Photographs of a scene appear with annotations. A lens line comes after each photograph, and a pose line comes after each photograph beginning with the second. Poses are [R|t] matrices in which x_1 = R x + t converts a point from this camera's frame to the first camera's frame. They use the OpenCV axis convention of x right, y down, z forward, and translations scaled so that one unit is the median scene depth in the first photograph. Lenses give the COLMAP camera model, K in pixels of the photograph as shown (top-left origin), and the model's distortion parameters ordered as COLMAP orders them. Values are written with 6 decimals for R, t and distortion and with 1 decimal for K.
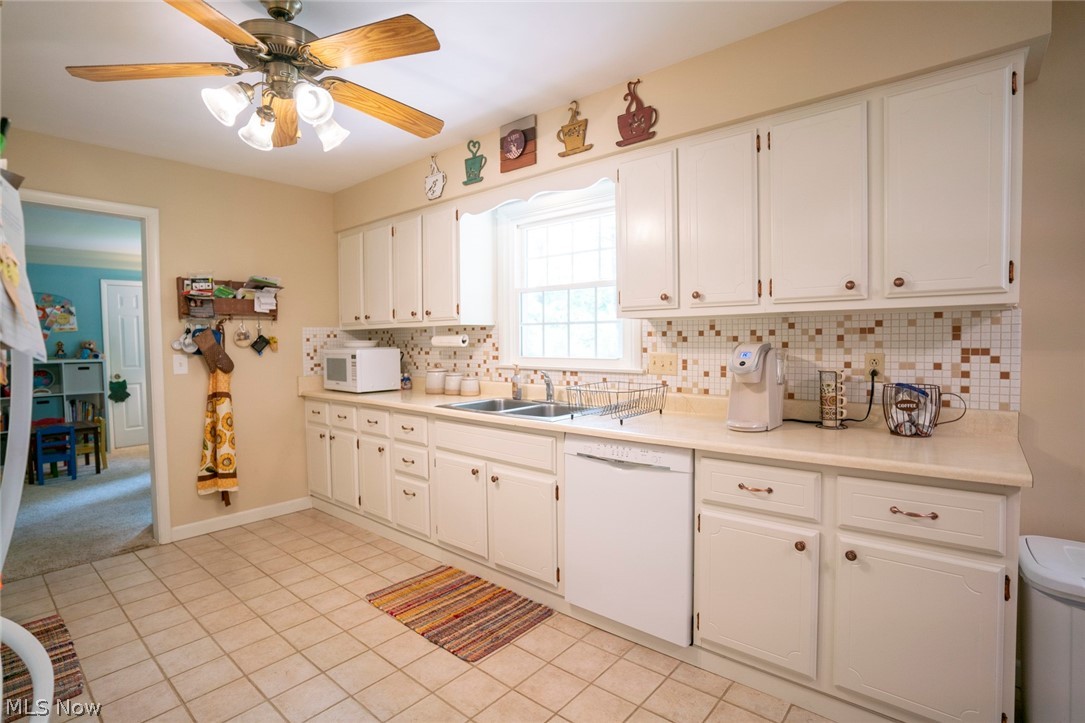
lens RADIAL K [[530.4, 0, 540.0], [0, 530.4, 357.9], [0, 0, 1]] dist [-0.041274, 0.008215]
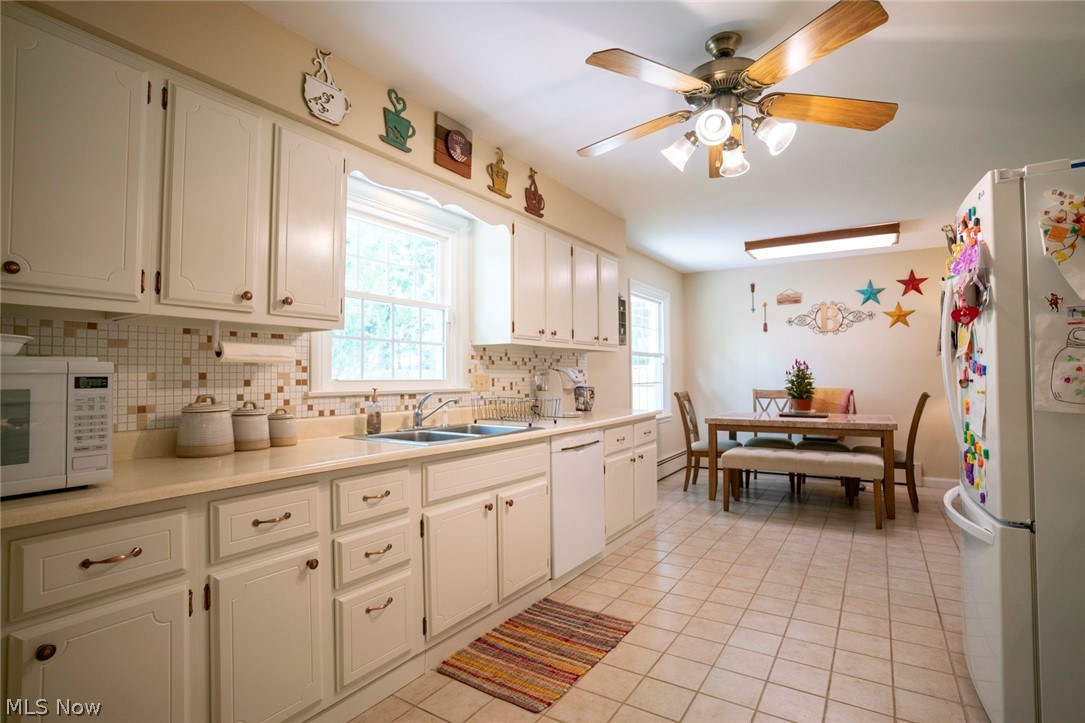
lens RADIAL K [[530.4, 0, 541.3], [0, 530.4, 359.8], [0, 0, 1]] dist [-0.041274, 0.008215]
pose [[-0.126724, 0.044837, 0.990924, -1.007933], [0.045503, 0.998189, -0.039347, 0.014370], [-0.990894, 0.040104, -0.128535, 1.027832]]
